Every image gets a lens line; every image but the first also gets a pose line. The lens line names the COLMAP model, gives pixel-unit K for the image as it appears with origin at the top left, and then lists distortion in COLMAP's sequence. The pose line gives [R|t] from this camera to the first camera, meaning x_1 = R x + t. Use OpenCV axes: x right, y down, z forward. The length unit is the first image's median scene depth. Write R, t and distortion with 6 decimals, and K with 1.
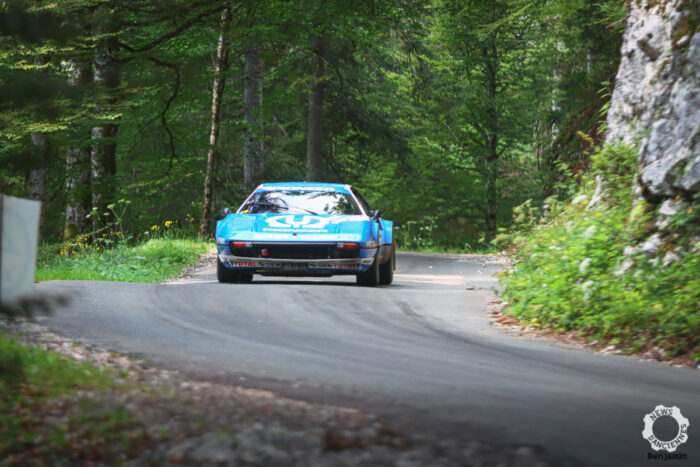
lens RADIAL K [[4483.2, 0, 350.9], [0, 4483.2, 233.2], [0, 0, 1]] dist [0.328774, 0.000000]
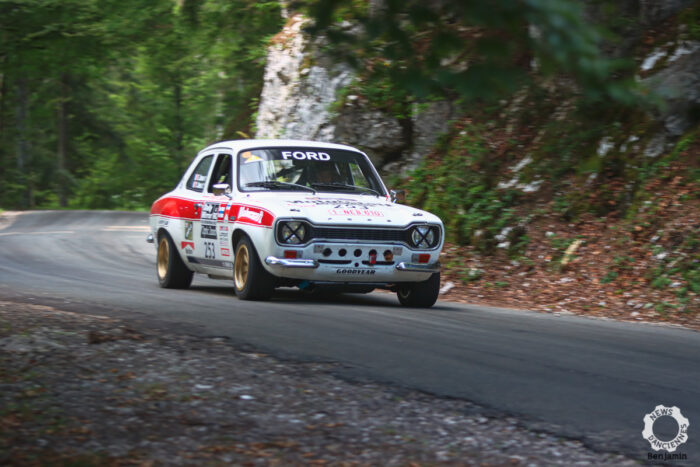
lens RADIAL K [[2925.3, 0, 350.3], [0, 2925.3, 234.0], [0, 0, 1]] dist [-0.175978, 0.000000]
pose [[0.995585, -0.028157, 0.089538, -0.002498], [0.026977, 0.999533, 0.014367, -0.000762], [-0.089900, -0.011888, 0.995880, -0.007828]]
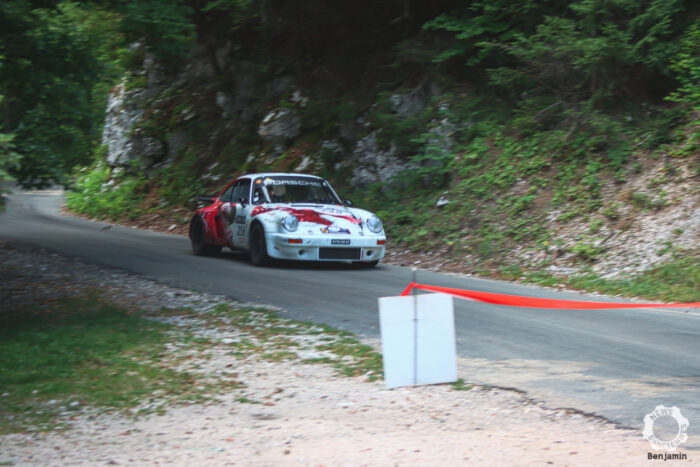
lens RADIAL K [[2260.7, 0, 350.0], [0, 2260.7, 233.0], [0, 0, 1]] dist [-0.277383, 0.000000]
pose [[0.990003, -0.034842, 0.136674, 0.016620], [0.030155, 0.998889, 0.036218, -0.011615], [-0.137784, -0.031734, 0.989954, -0.410655]]
